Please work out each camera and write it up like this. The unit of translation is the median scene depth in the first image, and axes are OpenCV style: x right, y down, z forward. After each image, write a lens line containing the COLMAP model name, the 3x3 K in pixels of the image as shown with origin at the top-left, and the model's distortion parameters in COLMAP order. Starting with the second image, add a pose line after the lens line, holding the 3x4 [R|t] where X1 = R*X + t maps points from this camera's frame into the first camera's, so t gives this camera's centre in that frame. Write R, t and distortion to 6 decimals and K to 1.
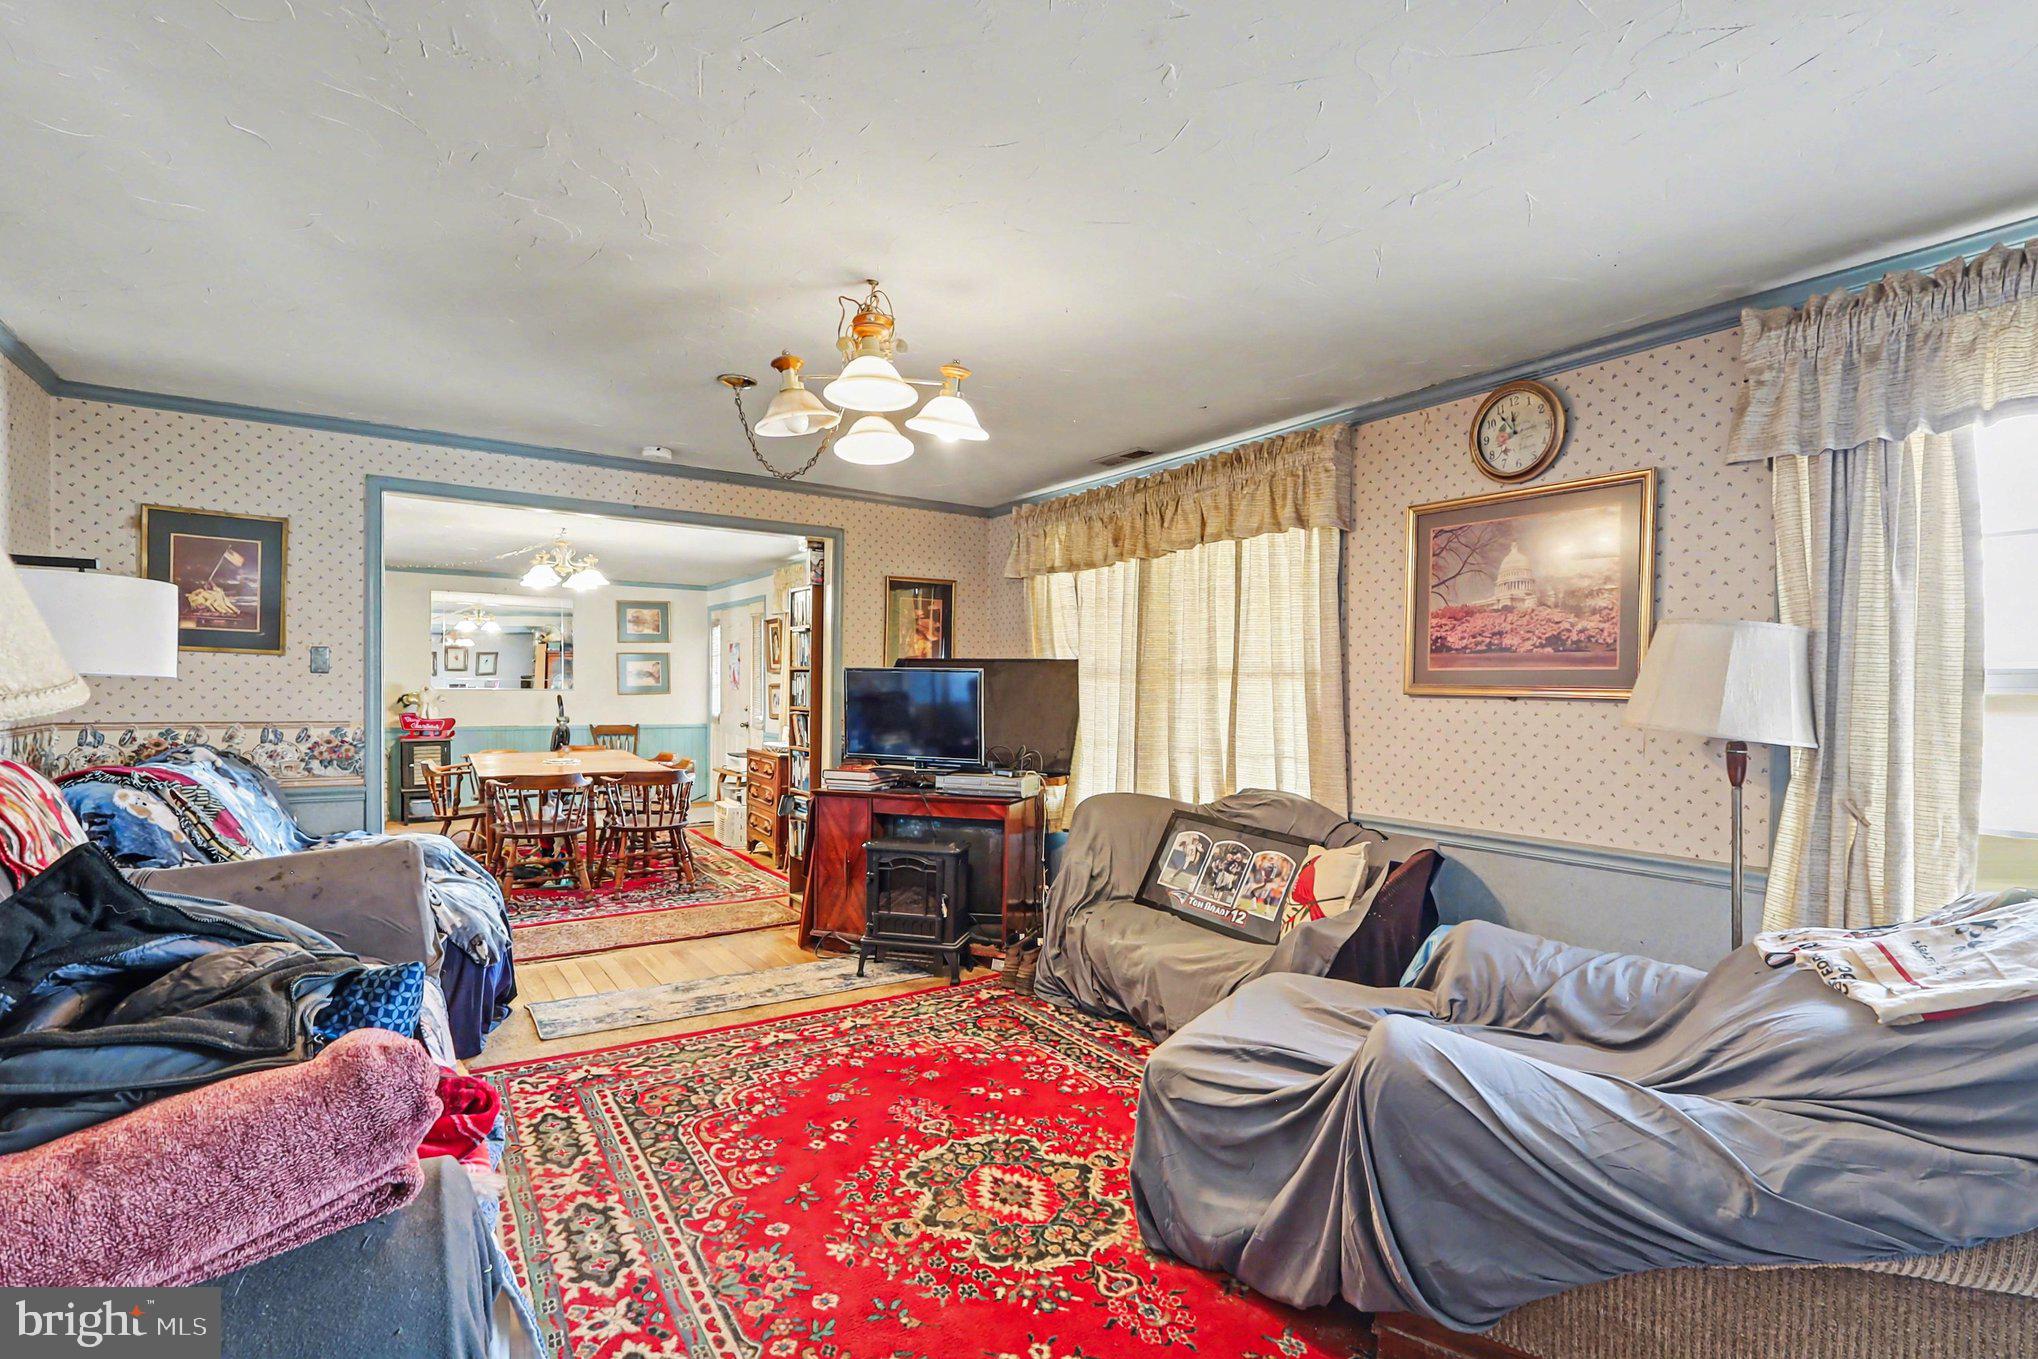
lens RADIAL K [[945.6, 0, 1007.7], [0, 945.6, 701.6], [0, 0, 1]] dist [-0.008520, 0.000942]
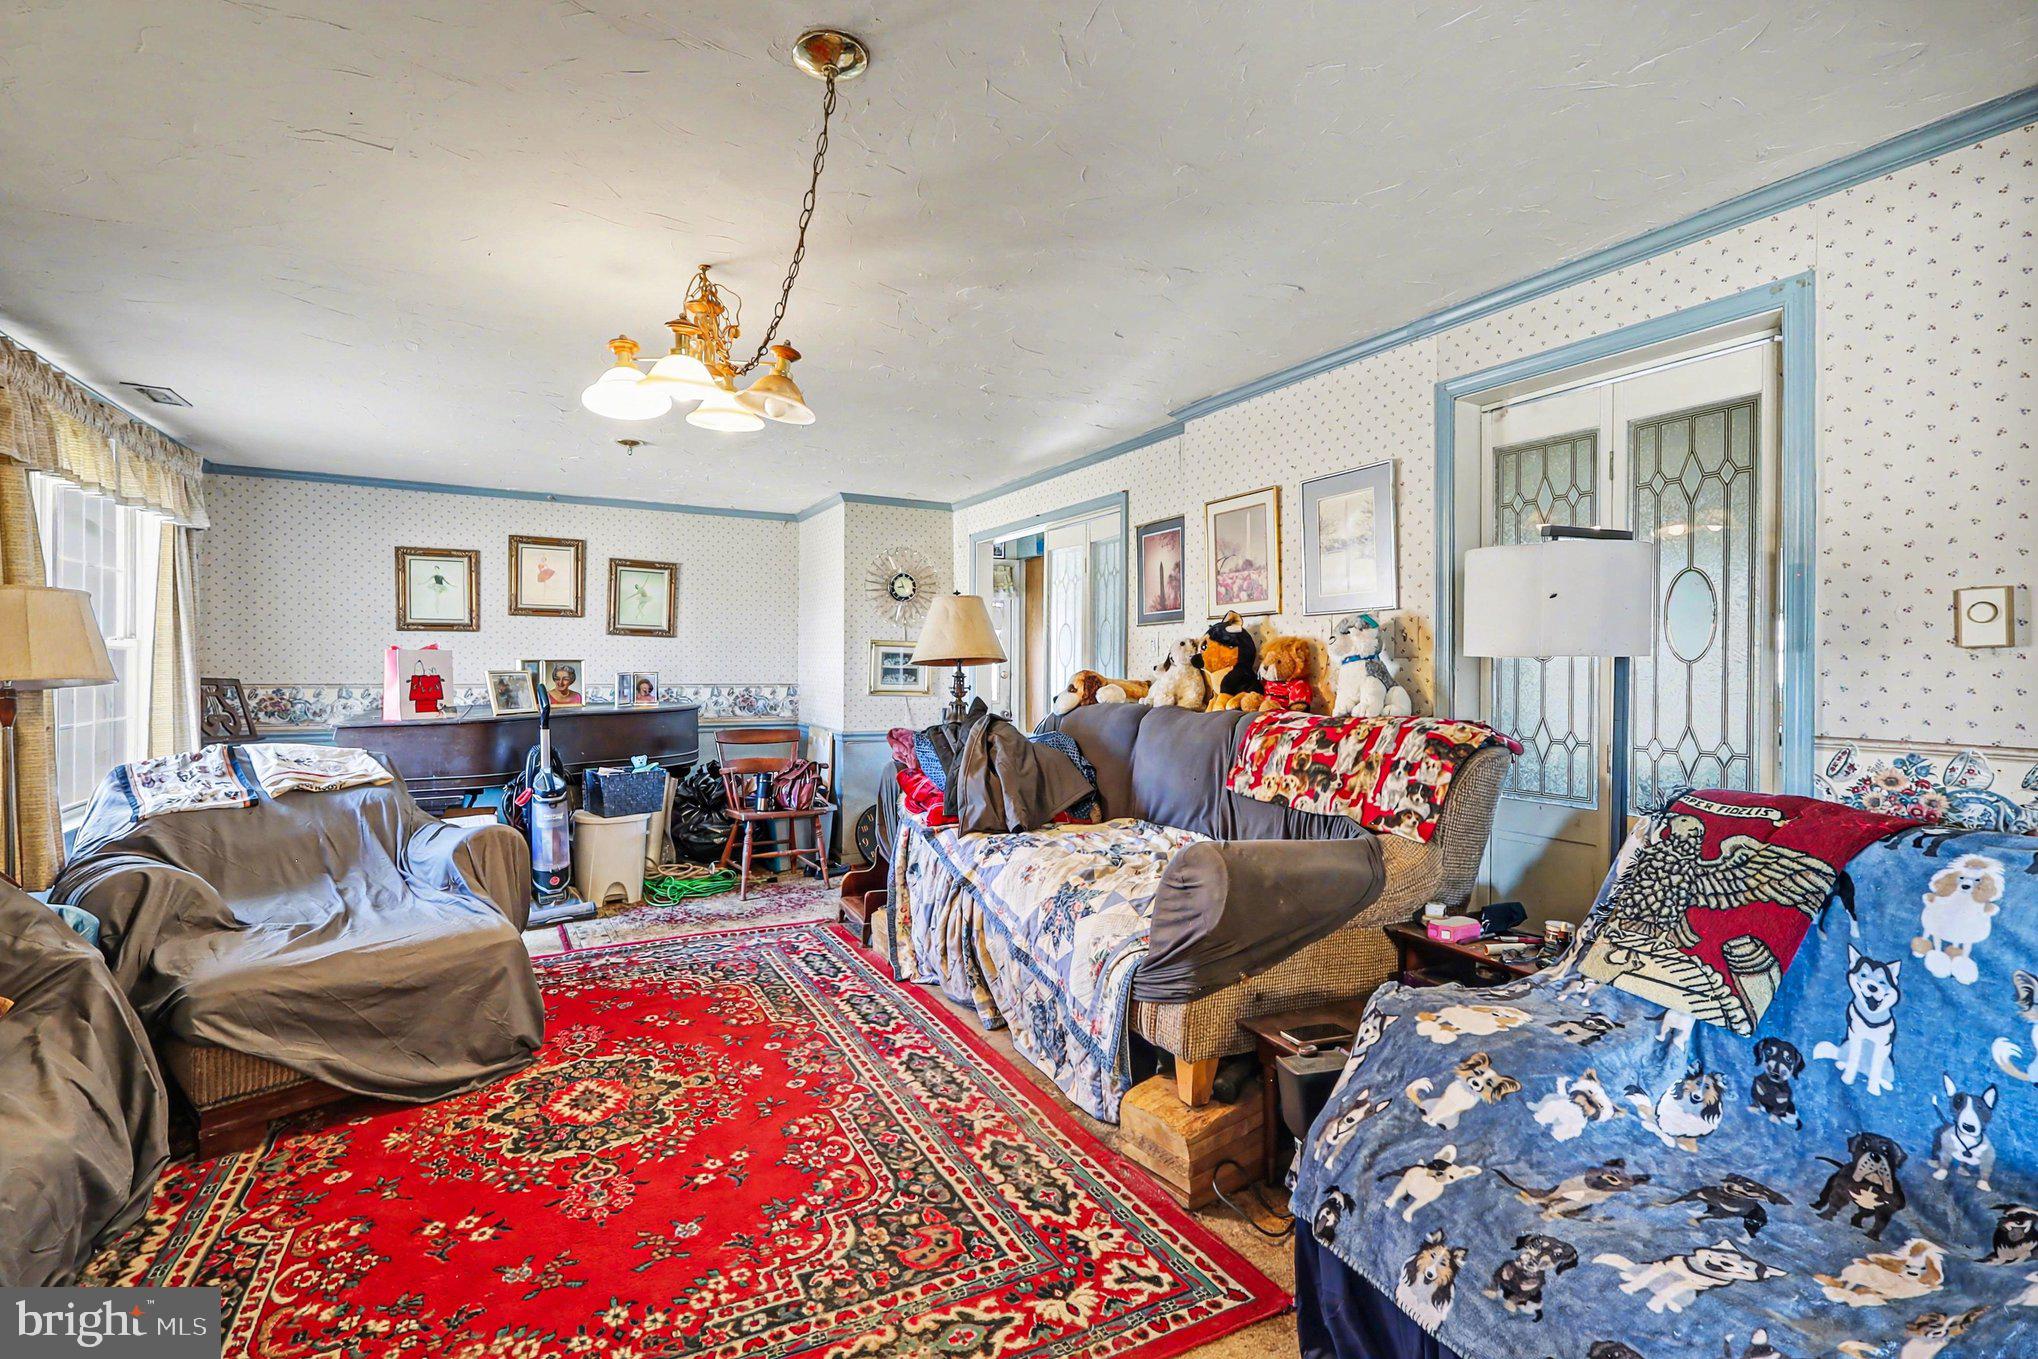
lens RADIAL K [[945.6, 0, 1021.2], [0, 945.6, 669.8], [0, 0, 1]] dist [-0.008520, 0.000942]
pose [[-0.996348, -0.020792, 0.082814, -0.492526], [-0.019025, 0.999575, 0.022067, -0.022646], [-0.083238, 0.020411, -0.996321, 1.715605]]
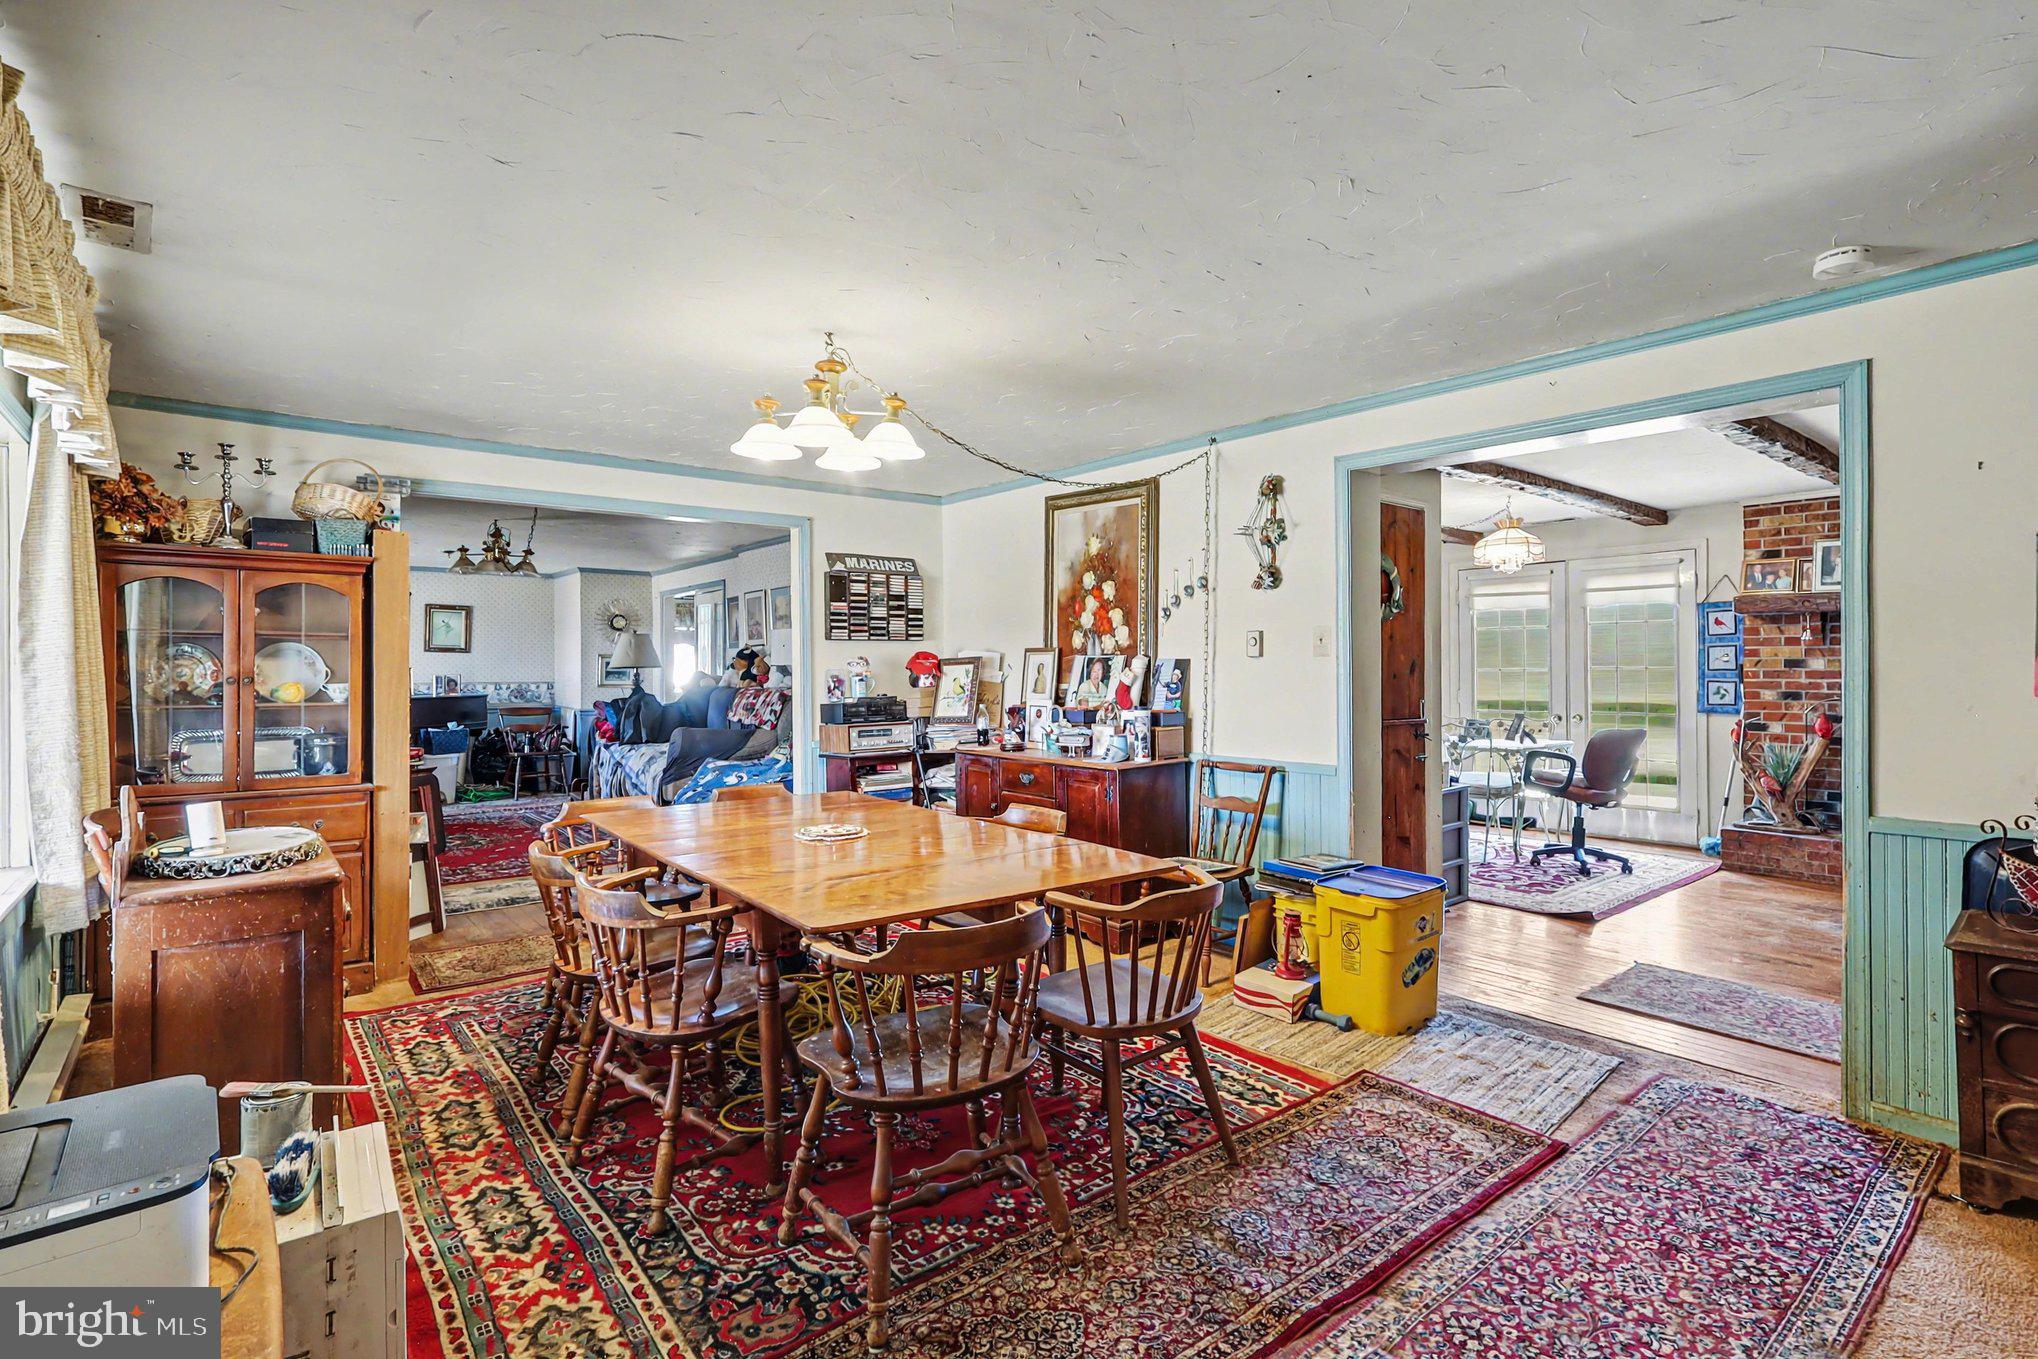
lens RADIAL K [[945.6, 0, 1018.7], [0, 945.6, 669.3], [0, 0, 1]] dist [-0.008520, 0.000942]
pose [[-0.993674, -0.010486, -0.111816, -1.137390], [-0.012472, 0.999776, 0.017076, -0.058376], [0.111612, 0.018363, -0.993582, 3.293657]]
